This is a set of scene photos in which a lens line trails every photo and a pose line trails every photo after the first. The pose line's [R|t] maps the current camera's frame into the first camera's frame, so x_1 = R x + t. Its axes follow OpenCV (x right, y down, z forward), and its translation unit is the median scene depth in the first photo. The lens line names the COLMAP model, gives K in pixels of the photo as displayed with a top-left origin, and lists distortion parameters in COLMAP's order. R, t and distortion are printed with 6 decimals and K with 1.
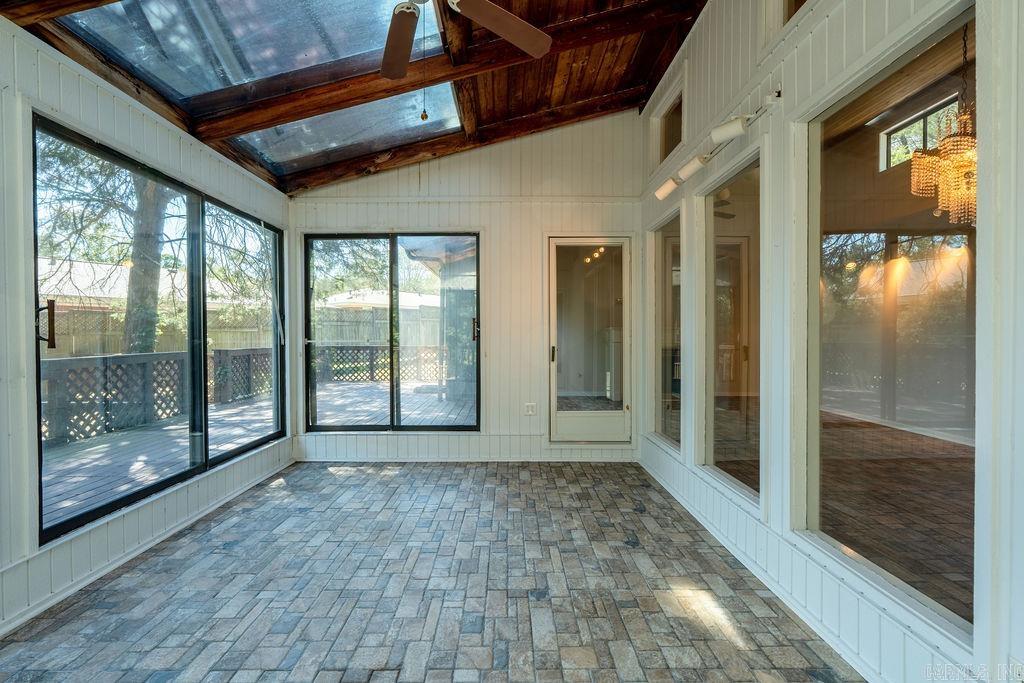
lens RADIAL K [[462.2, 0, 511.3], [0, 462.2, 341.2], [0, 0, 1]] dist [-0.004438, 0.001378]
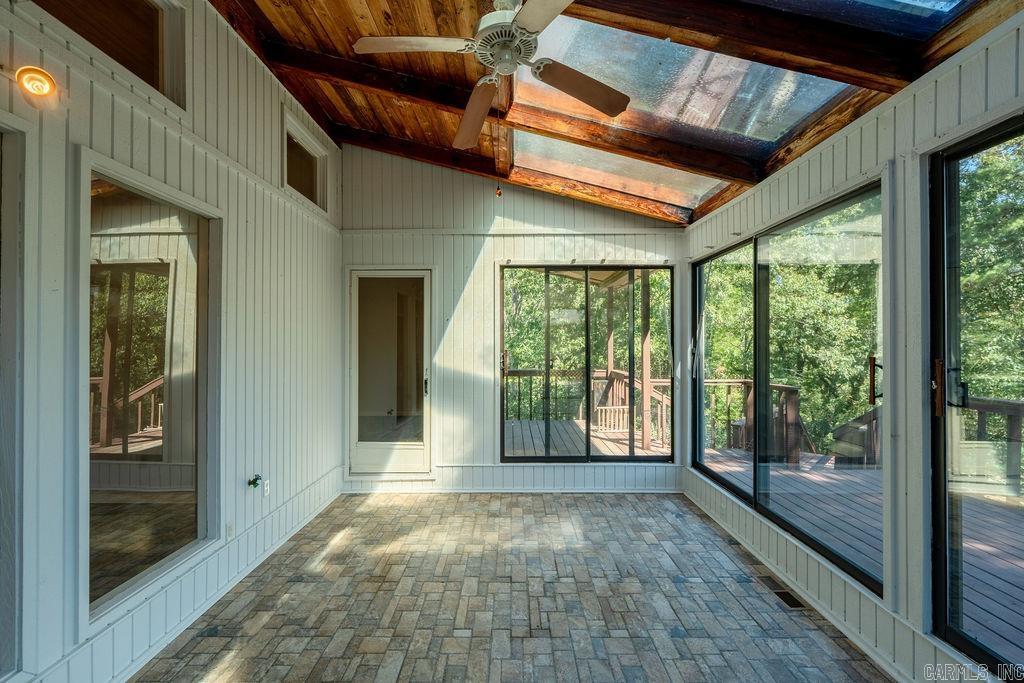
lens RADIAL K [[462.2, 0, 507.4], [0, 462.2, 343.4], [0, 0, 1]] dist [-0.004438, 0.001378]
pose [[-0.999665, 0.003509, 0.025653, -0.140469], [0.003750, 0.999949, 0.009382, -0.086181], [-0.025619, 0.009475, -0.999627, 1.231220]]
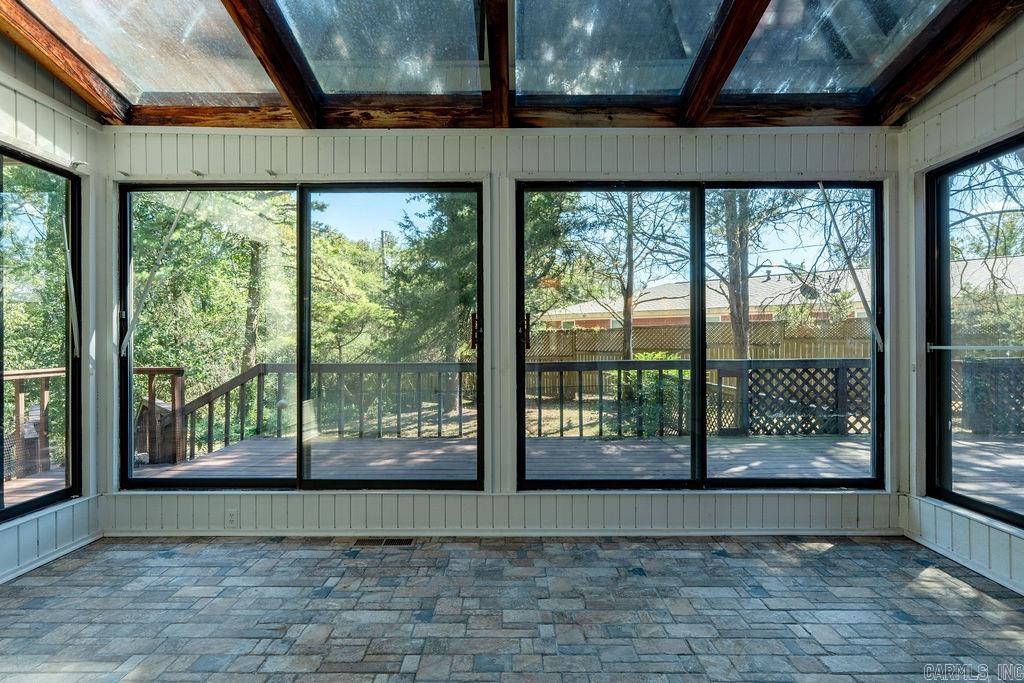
lens RADIAL K [[462.2, 0, 512.5], [0, 462.2, 340.9], [0, 0, 1]] dist [-0.004438, 0.001378]
pose [[-0.012488, 0.002316, -0.999919, 0.244009], [-0.008709, 0.999959, 0.002425, -0.007316], [0.999884, 0.008739, -0.012467, 0.636289]]
